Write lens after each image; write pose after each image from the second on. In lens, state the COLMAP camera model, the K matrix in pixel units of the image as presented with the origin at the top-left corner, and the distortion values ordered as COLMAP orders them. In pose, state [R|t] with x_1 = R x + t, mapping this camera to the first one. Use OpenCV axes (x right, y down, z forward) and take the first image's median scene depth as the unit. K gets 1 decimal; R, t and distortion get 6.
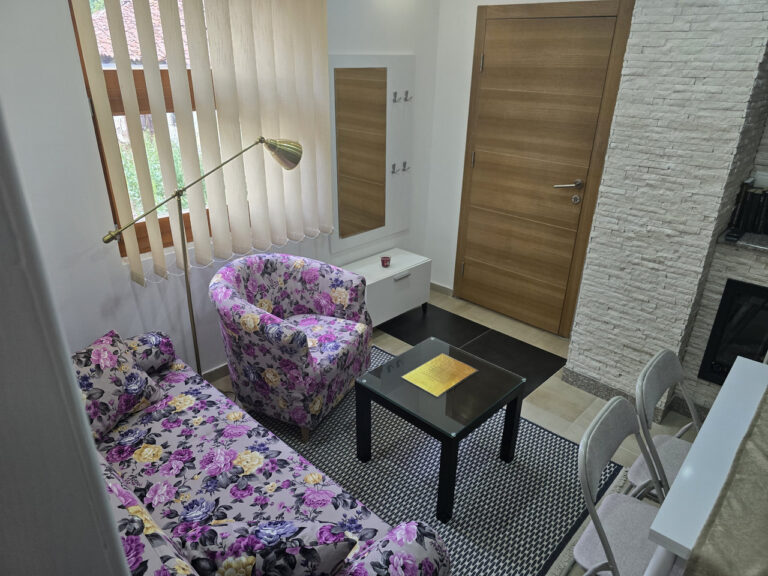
lens RADIAL K [[525.7, 0, 389.8], [0, 525.7, 299.4], [0, 0, 1]] dist [0.063814, -0.060718]
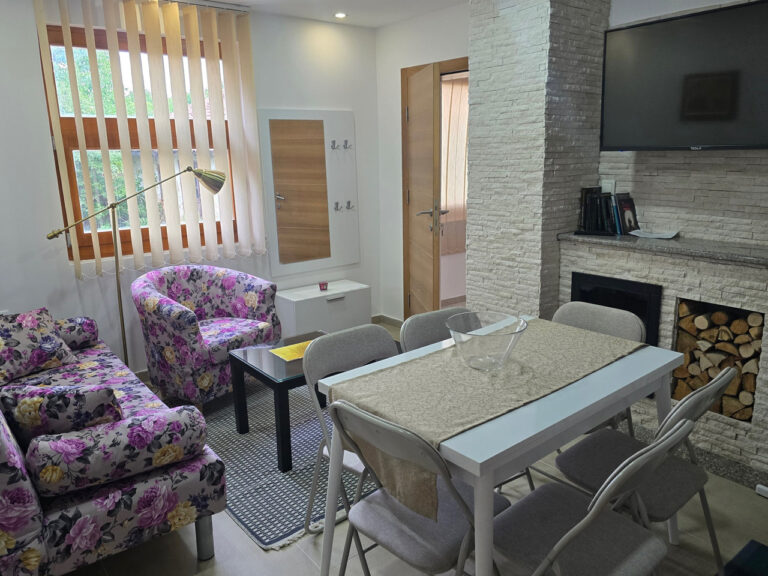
lens RADIAL K [[592.7, 0, 391.5], [0, 592.7, 286.0], [0, 0, 1]] dist [0.062618, -0.058974]
pose [[0.987867, -0.005037, -0.155218, 0.458904], [-0.027630, 0.977828, -0.207578, 0.254034], [0.152822, 0.209348, 0.965825, -0.230561]]
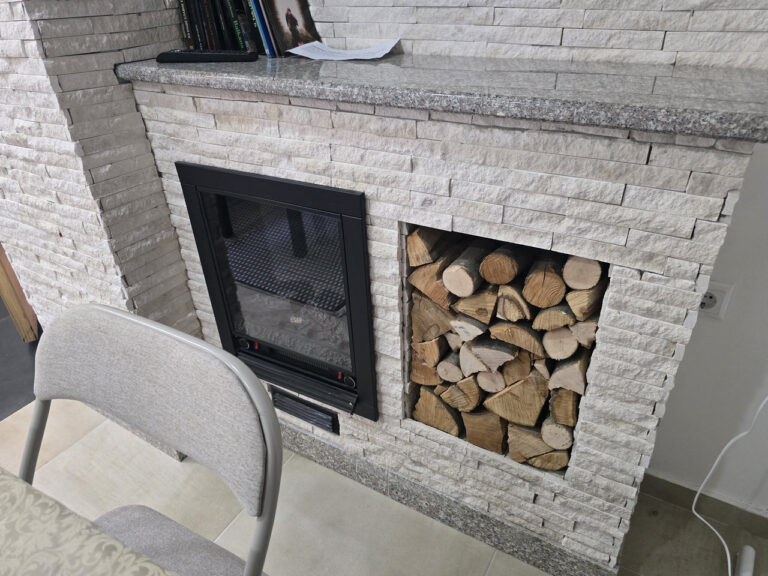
lens RADIAL K [[519.4, 0, 387.3], [0, 519.4, 288.0], [0, 0, 1]] dist [0.064539, -0.069359]
pose [[0.976049, -0.154905, 0.152747, 0.726083], [0.138547, 0.983941, 0.112535, 0.040175], [-0.167727, -0.088677, 0.981837, 0.529611]]
